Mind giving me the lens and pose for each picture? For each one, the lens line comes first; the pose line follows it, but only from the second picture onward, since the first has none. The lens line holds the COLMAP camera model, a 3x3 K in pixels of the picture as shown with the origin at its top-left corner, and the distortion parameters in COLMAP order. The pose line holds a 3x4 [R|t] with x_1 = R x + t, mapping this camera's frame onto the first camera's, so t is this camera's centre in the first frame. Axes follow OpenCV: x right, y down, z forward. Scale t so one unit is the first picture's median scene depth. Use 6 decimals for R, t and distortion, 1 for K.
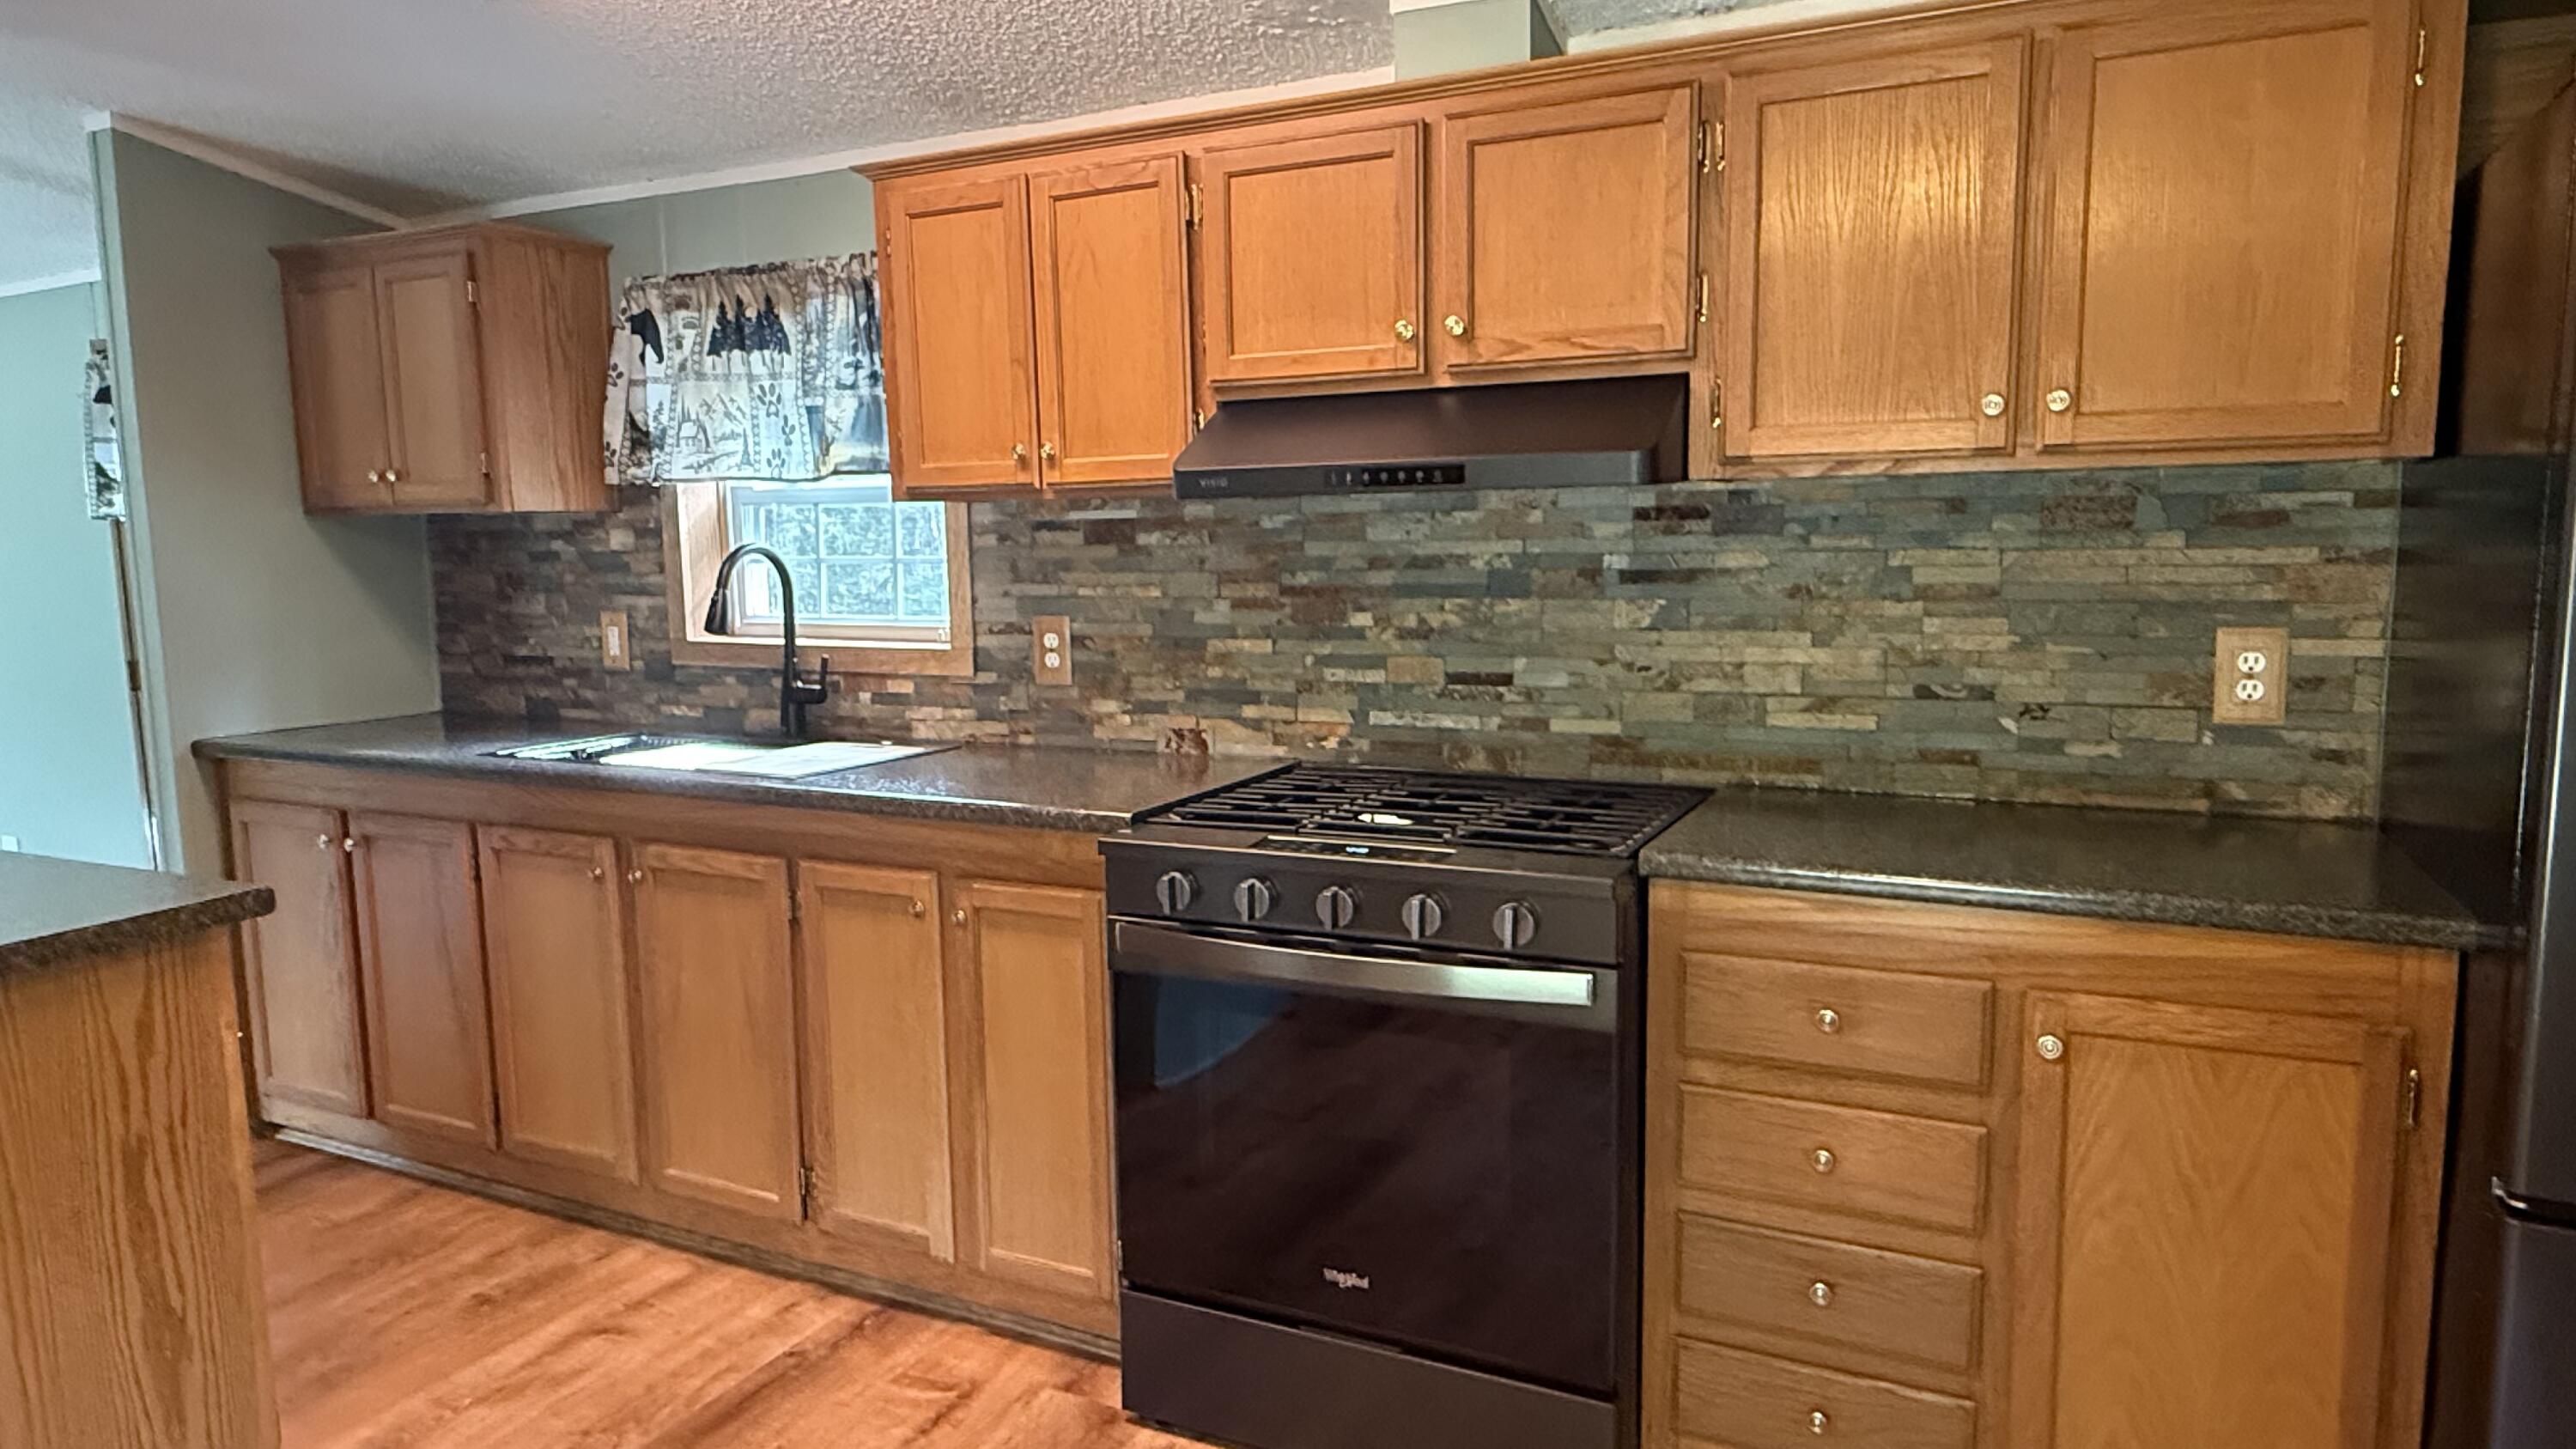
lens RADIAL K [[1532.5, 0, 1276.5], [0, 1532.5, 720.4], [0, 0, 1]] dist [0.000394, 0.000315]
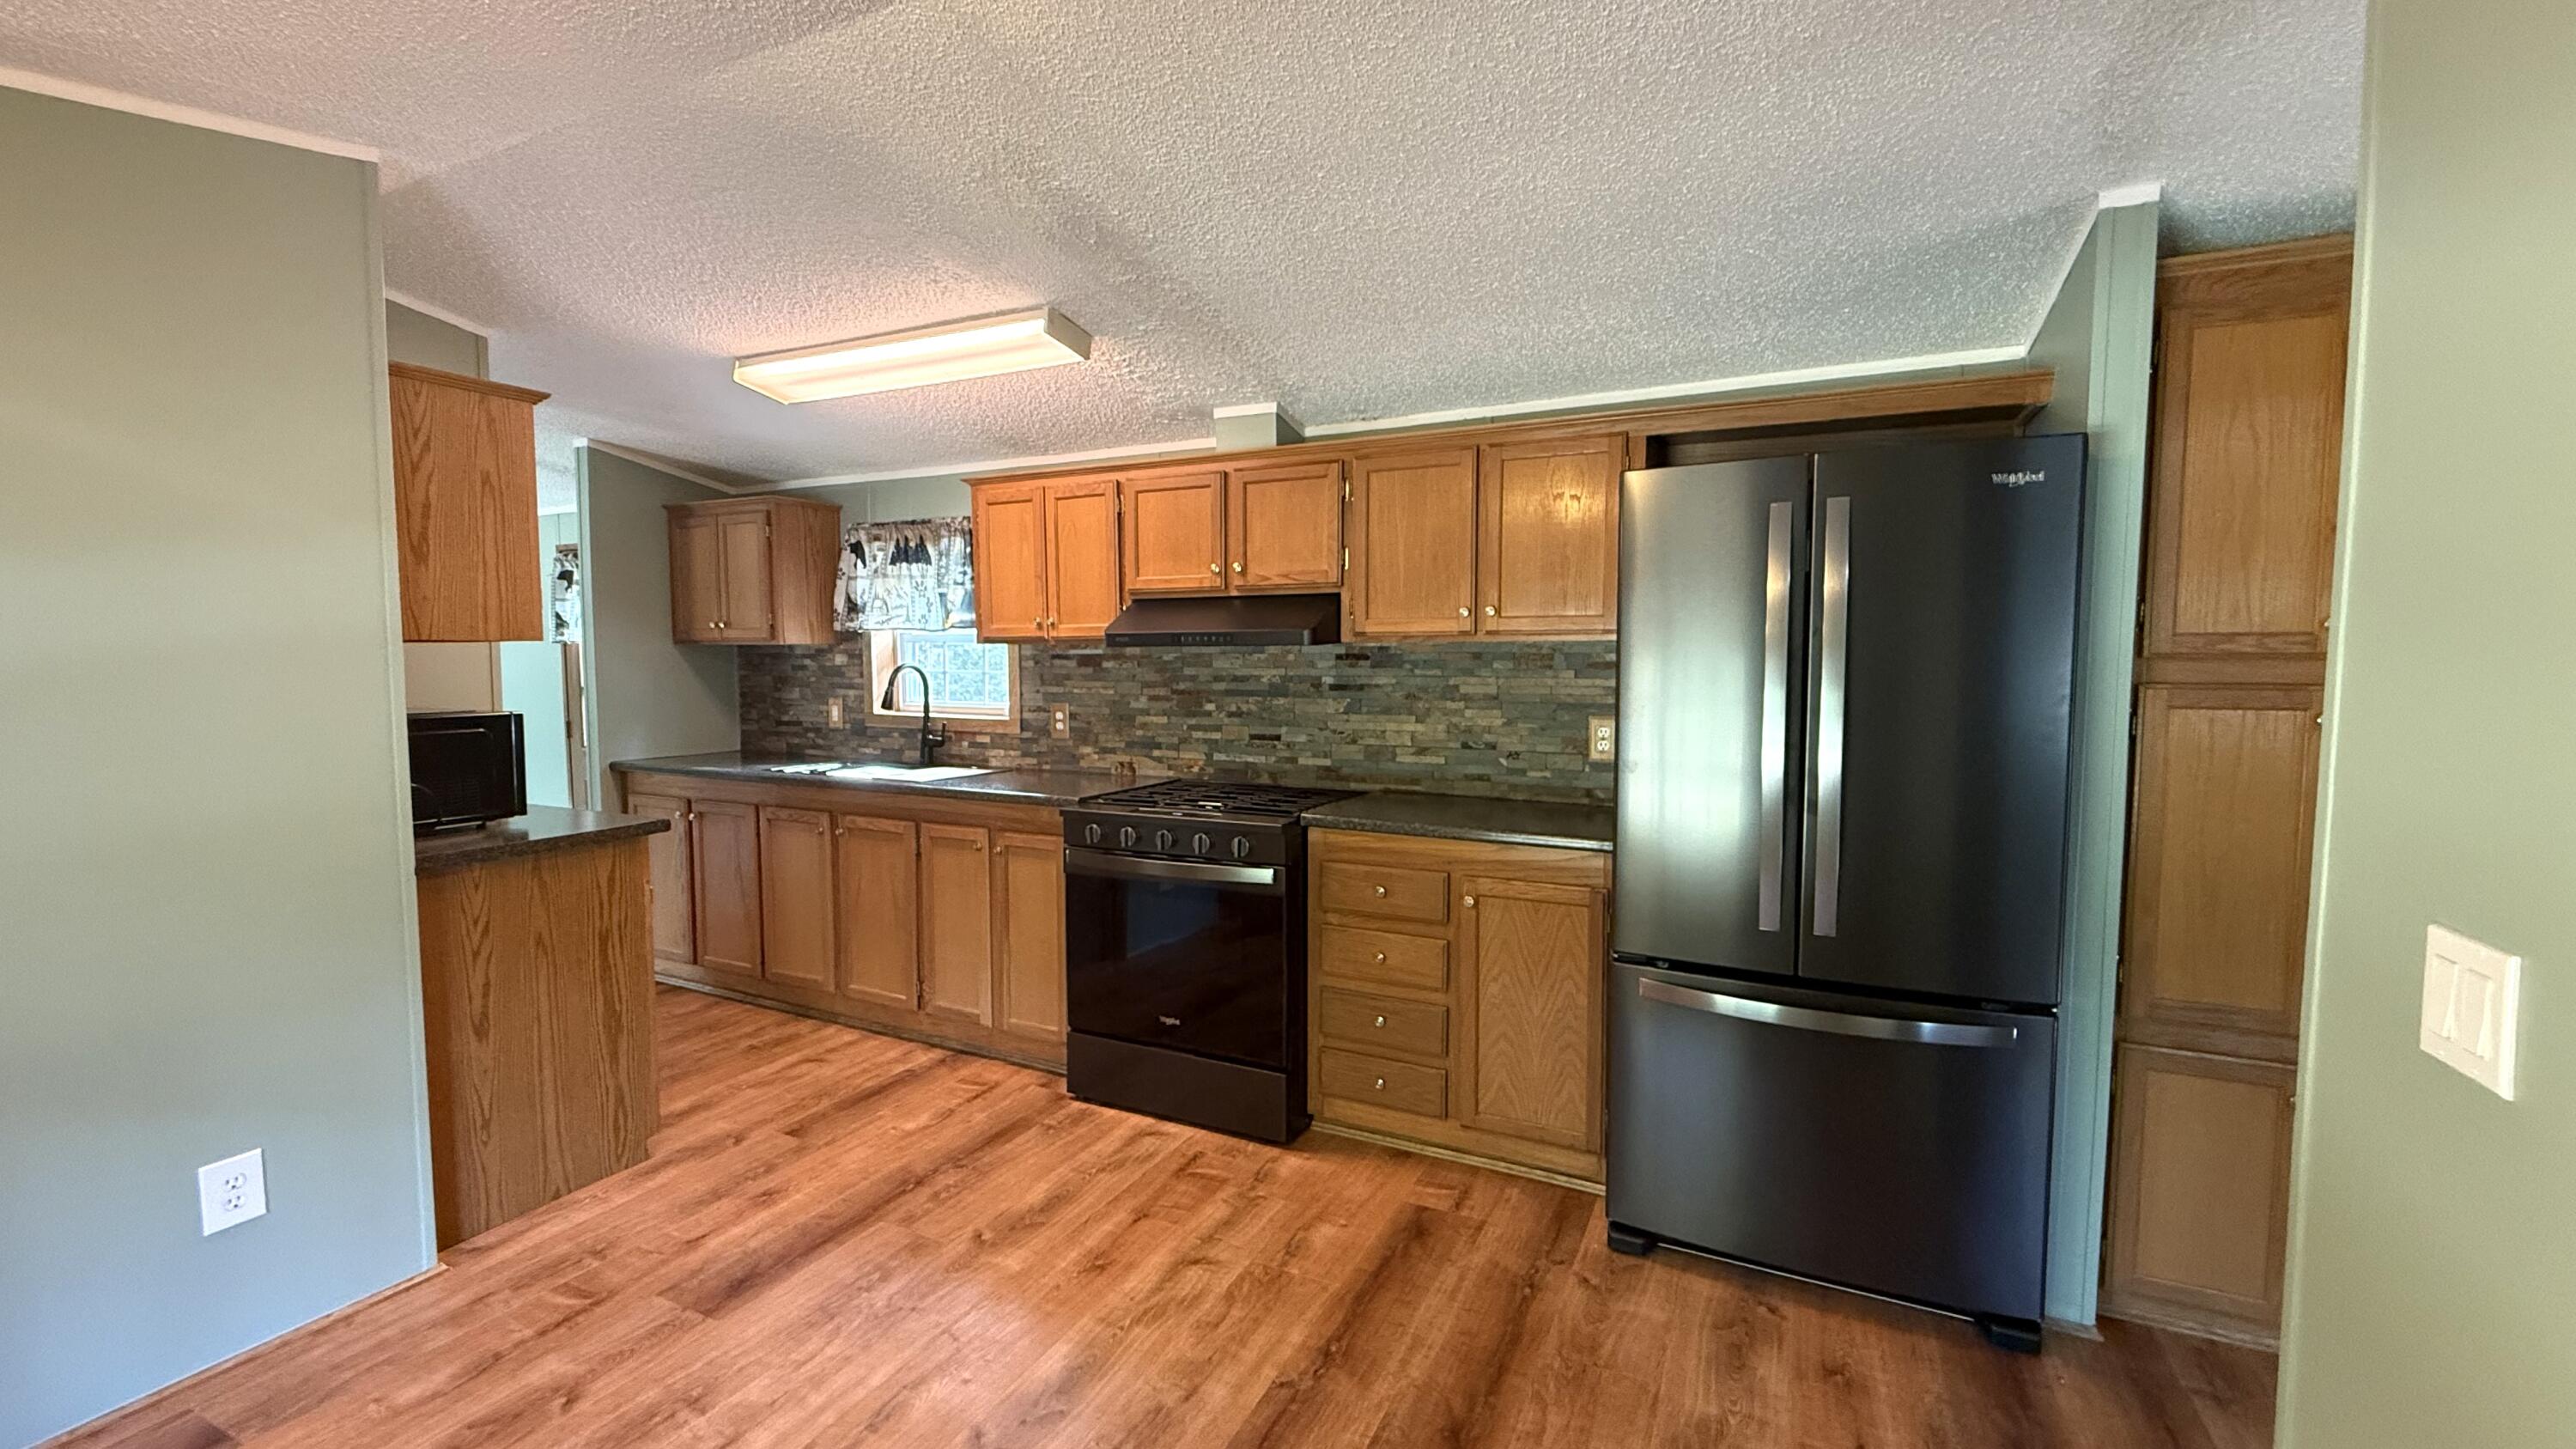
lens RADIAL K [[1027.0, 0, 1284.5], [0, 1027.0, 722.8], [0, 0, 1]] dist [0.000295, -0.000167]
pose [[0.999873, 0.015855, -0.001580, 0.140733], [-0.015919, 0.998319, -0.055733, 0.024871], [0.000694, 0.055751, 0.998444, -0.297923]]
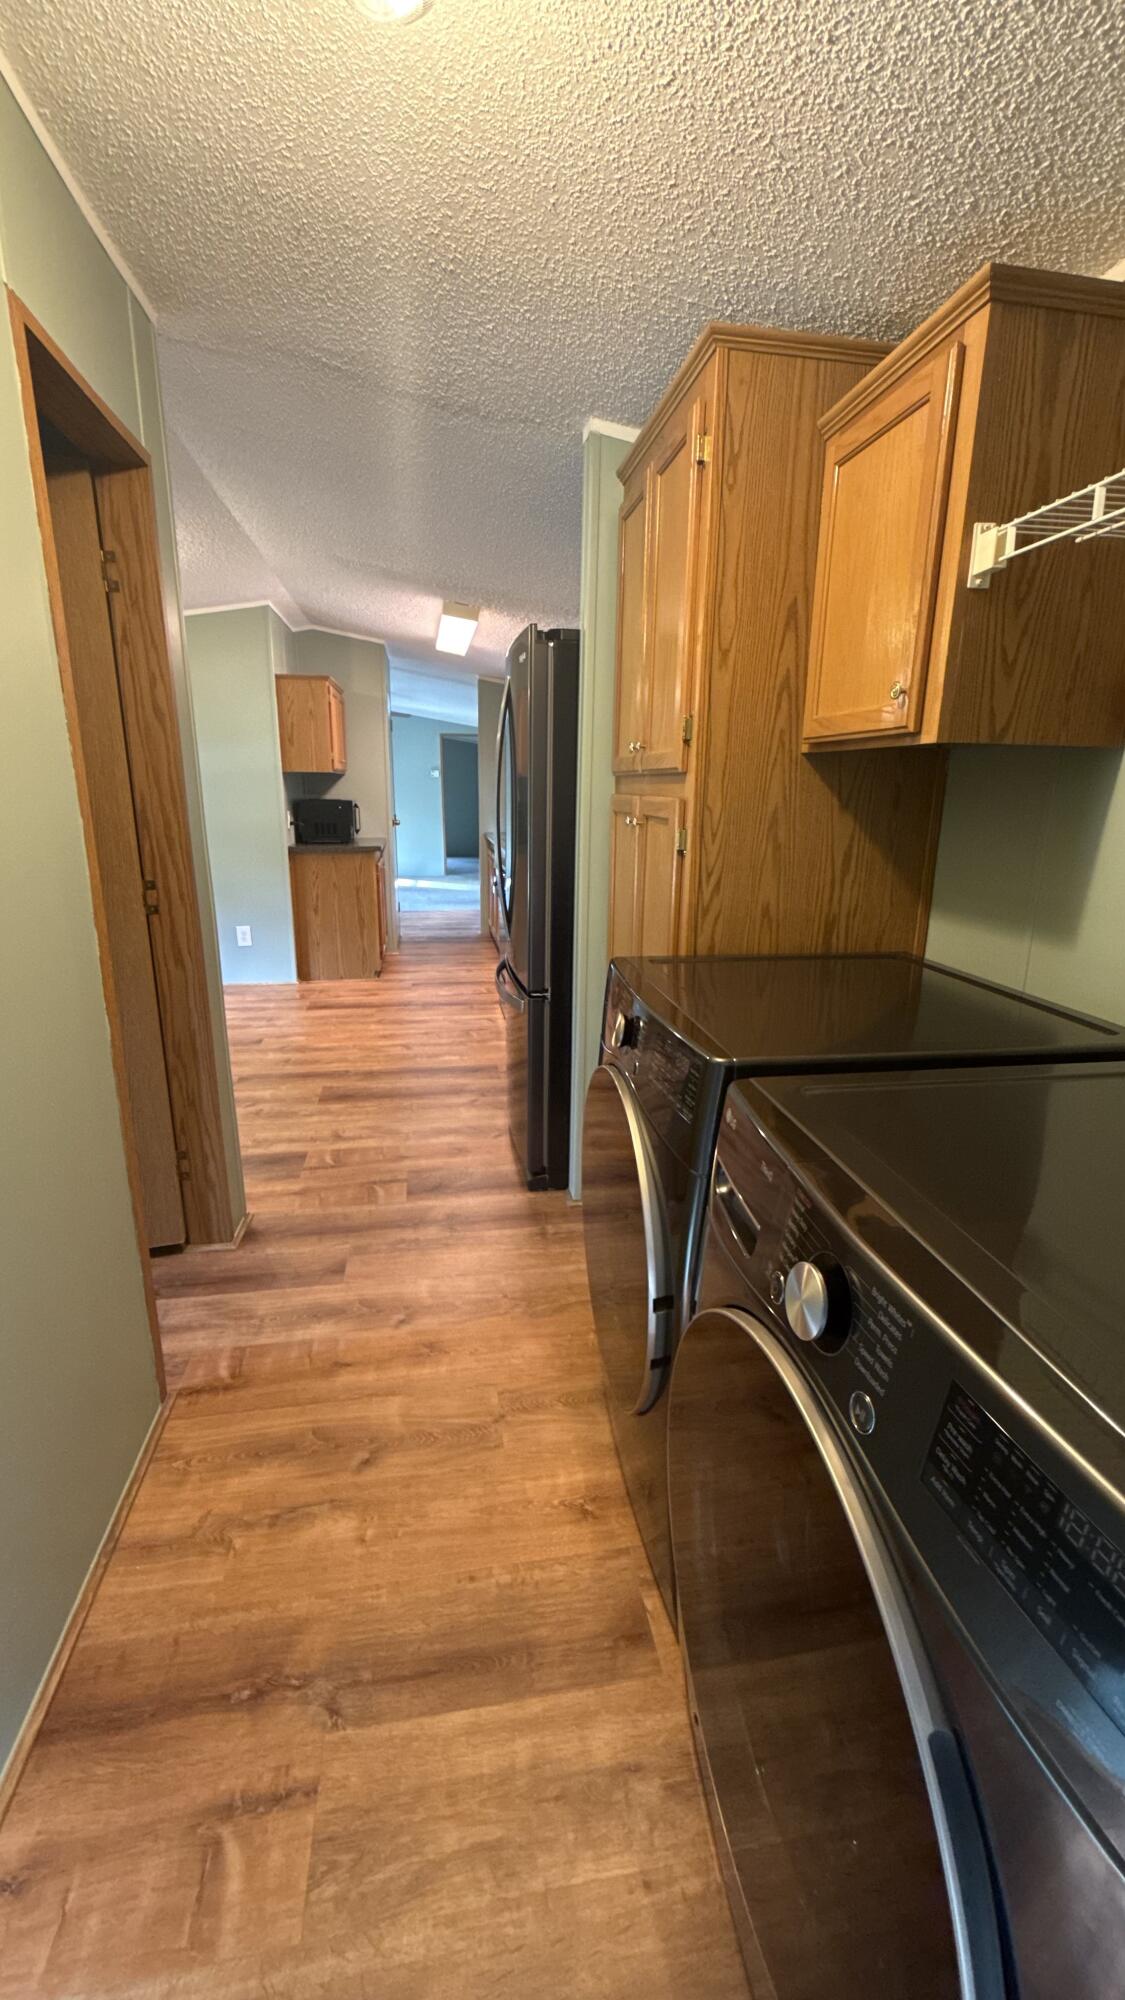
lens RADIAL K [[797.3, 0, 562.5], [0, 797.3, 1000.0], [0, 0, 1]] dist [0.000295, -0.000167]
pose [[0.580842, 0.232060, -0.780238, 1.301102], [-0.118856, 0.972409, 0.200734, -0.003737], [0.805293, -0.023859, 0.592397, -0.108088]]
